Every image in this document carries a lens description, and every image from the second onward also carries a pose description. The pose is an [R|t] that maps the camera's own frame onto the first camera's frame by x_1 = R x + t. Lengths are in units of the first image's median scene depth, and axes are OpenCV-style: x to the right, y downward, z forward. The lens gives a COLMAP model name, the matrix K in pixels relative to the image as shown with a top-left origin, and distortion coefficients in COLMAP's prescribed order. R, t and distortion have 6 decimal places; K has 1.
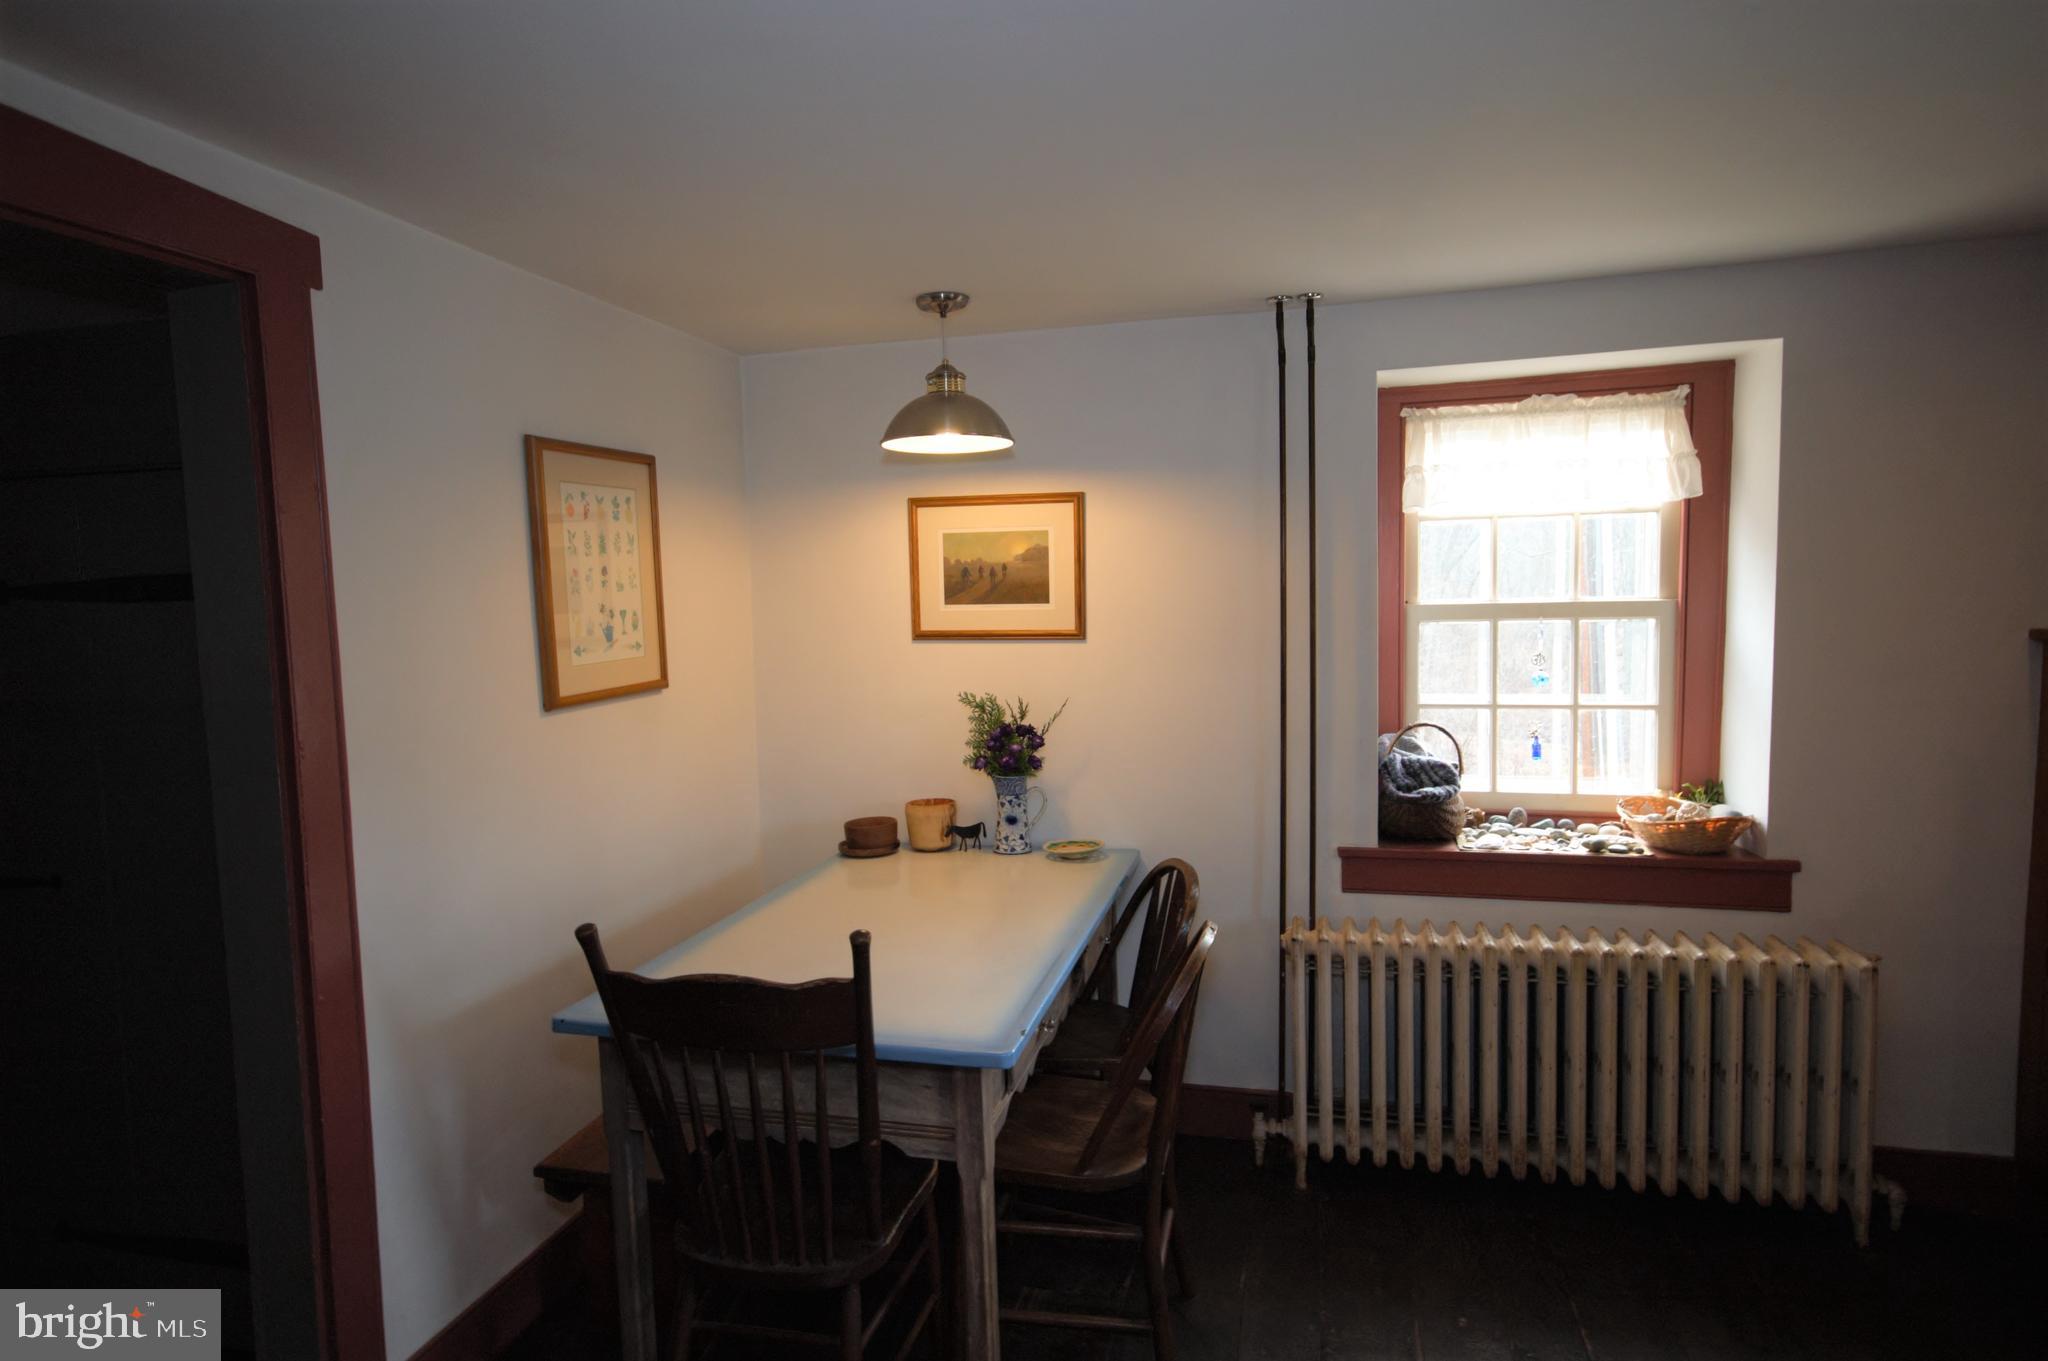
lens RADIAL K [[1103.9, 0, 1020.6], [0, 1103.9, 700.1], [0, 0, 1]] dist [-0.003542, 0.012325]
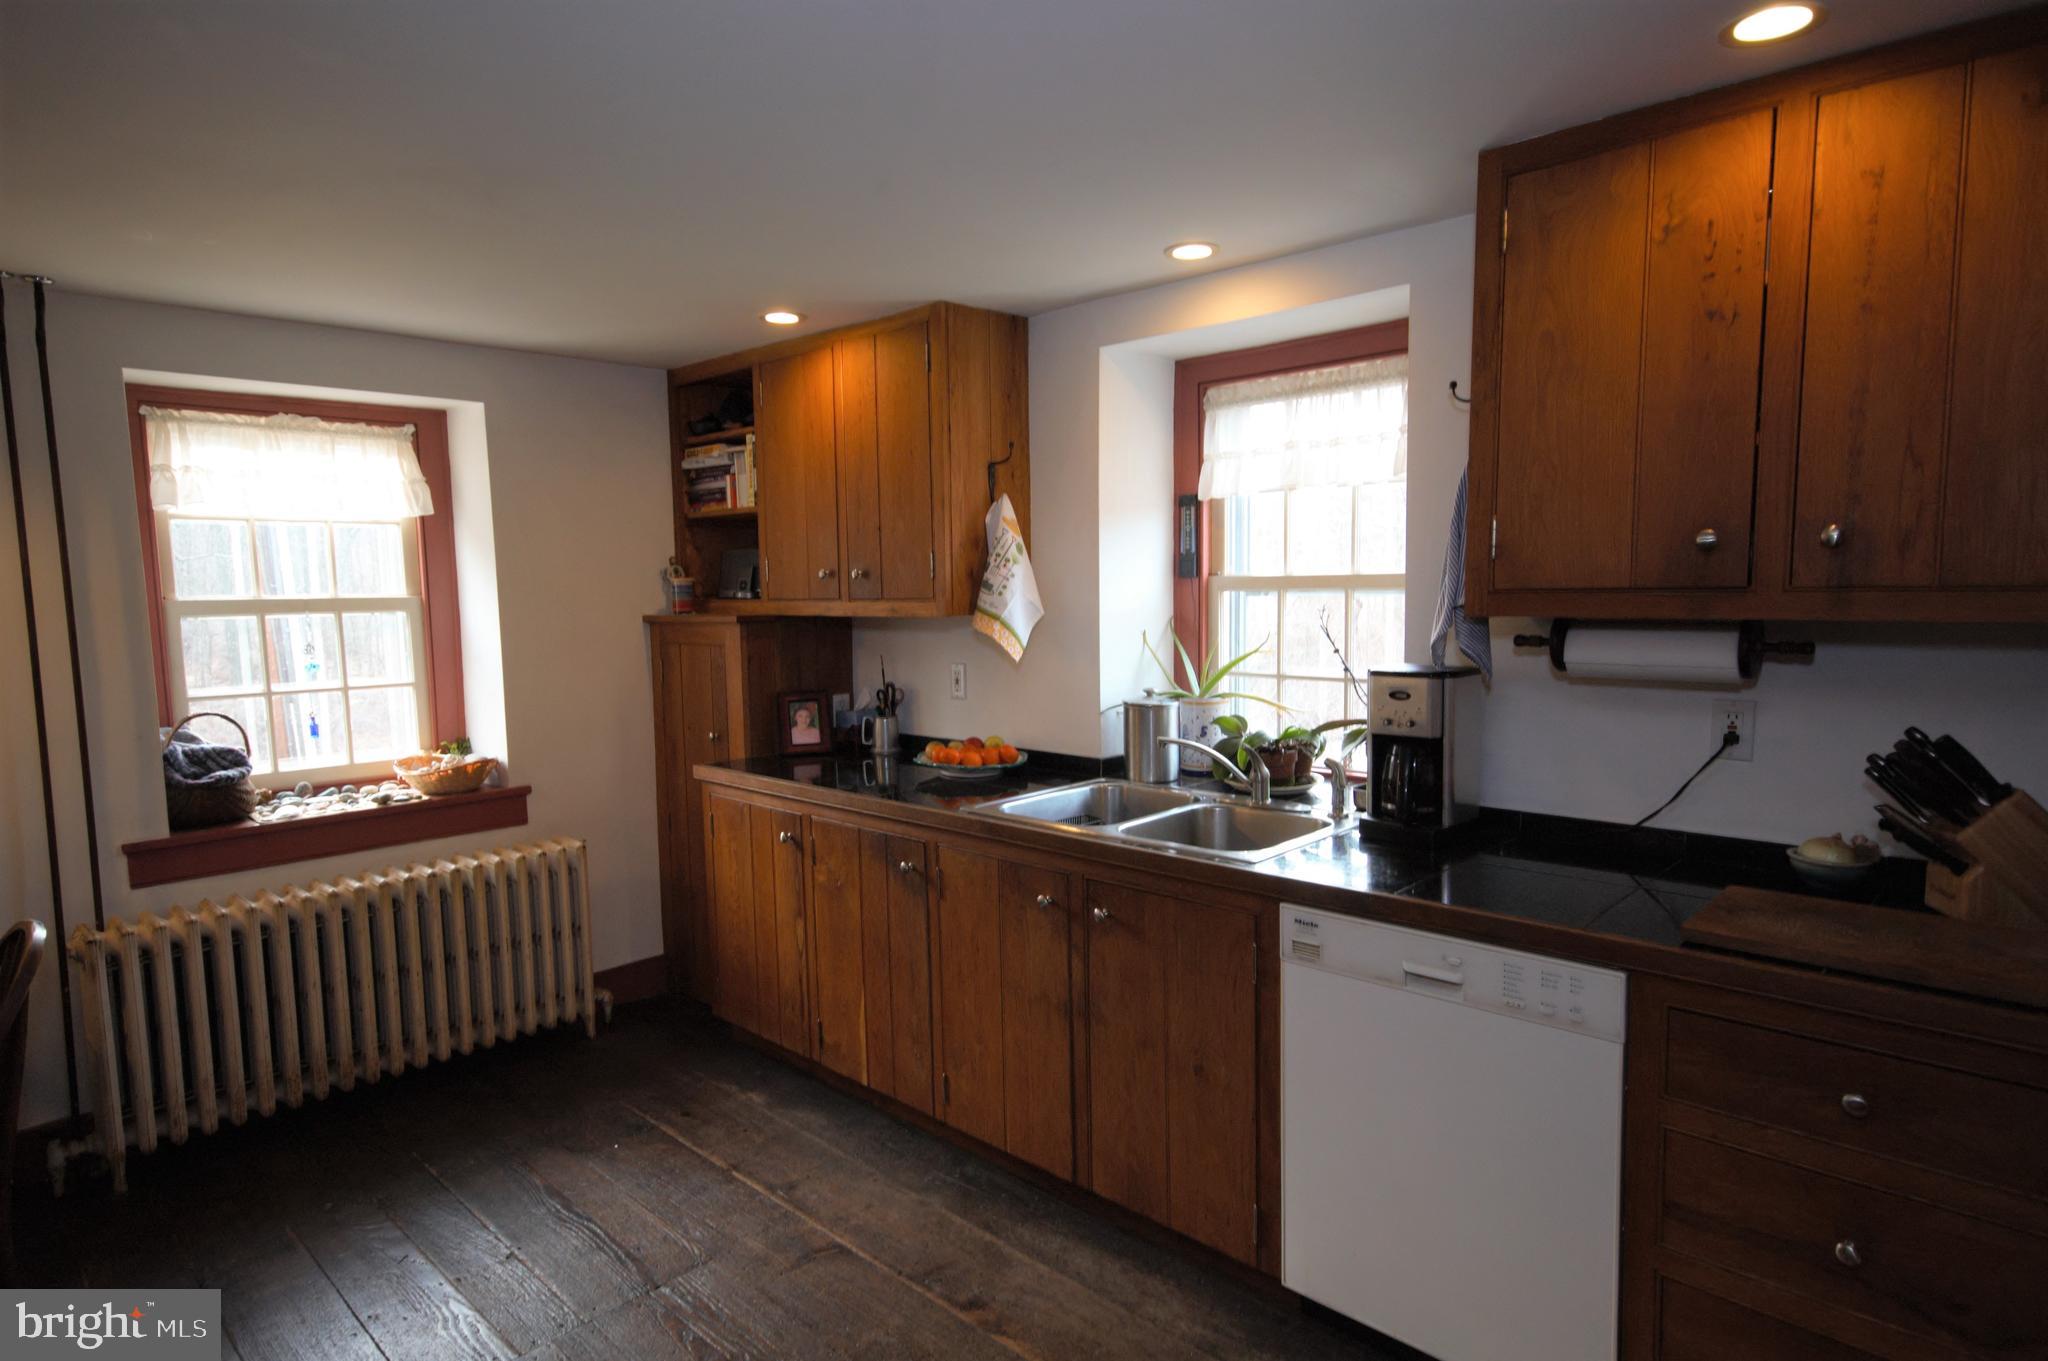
lens RADIAL K [[1103.9, 0, 1020.6], [0, 1103.9, 700.1], [0, 0, 1]] dist [-0.003542, 0.012325]
pose [[0.473585, -0.078767, 0.877219, -0.190304], [0.078078, 0.995826, 0.047264, 0.019945], [-0.877280, 0.046108, 0.477759, -0.185714]]
